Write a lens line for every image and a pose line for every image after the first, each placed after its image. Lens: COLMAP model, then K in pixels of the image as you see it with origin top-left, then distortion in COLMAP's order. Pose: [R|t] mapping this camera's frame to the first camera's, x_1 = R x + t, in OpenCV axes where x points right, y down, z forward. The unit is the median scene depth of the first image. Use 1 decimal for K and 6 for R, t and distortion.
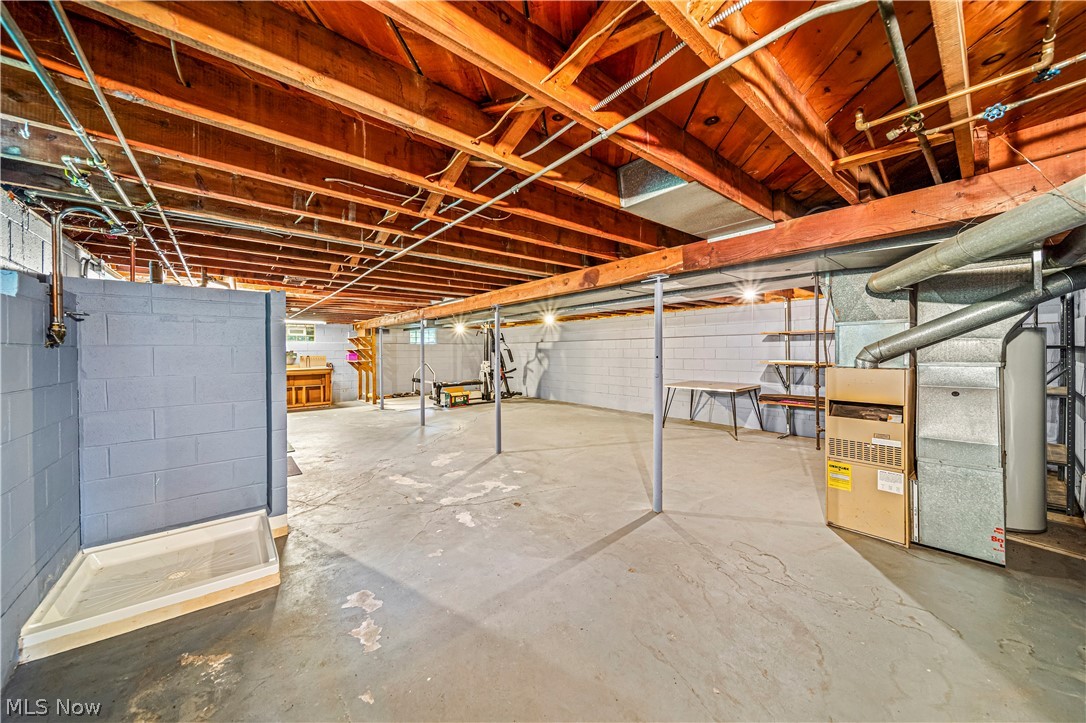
lens RADIAL K [[379.5, 0, 543.6], [0, 379.5, 354.2], [0, 0, 1]] dist [-0.000841, 0.000059]
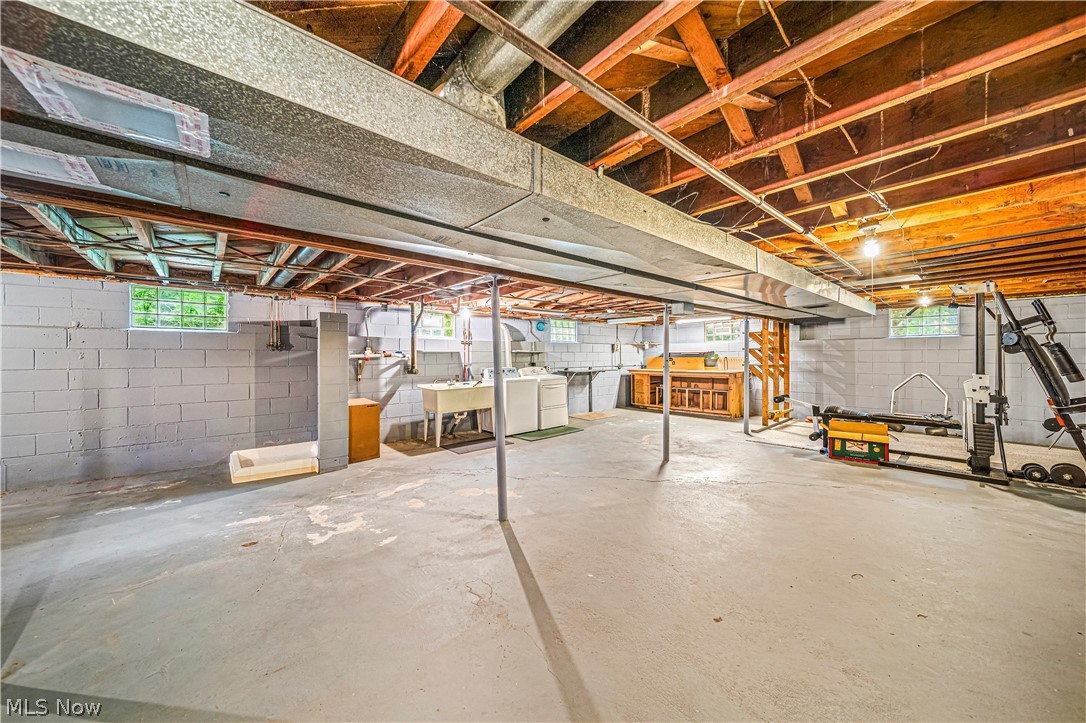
lens RADIAL K [[379.5, 0, 542.5], [0, 379.5, 359.3], [0, 0, 1]] dist [-0.000841, 0.000059]
pose [[0.023623, 0.017939, -0.999560, 0.628598], [-0.004187, 0.999832, 0.017845, -0.009539], [0.999712, 0.003764, 0.023694, 1.359639]]
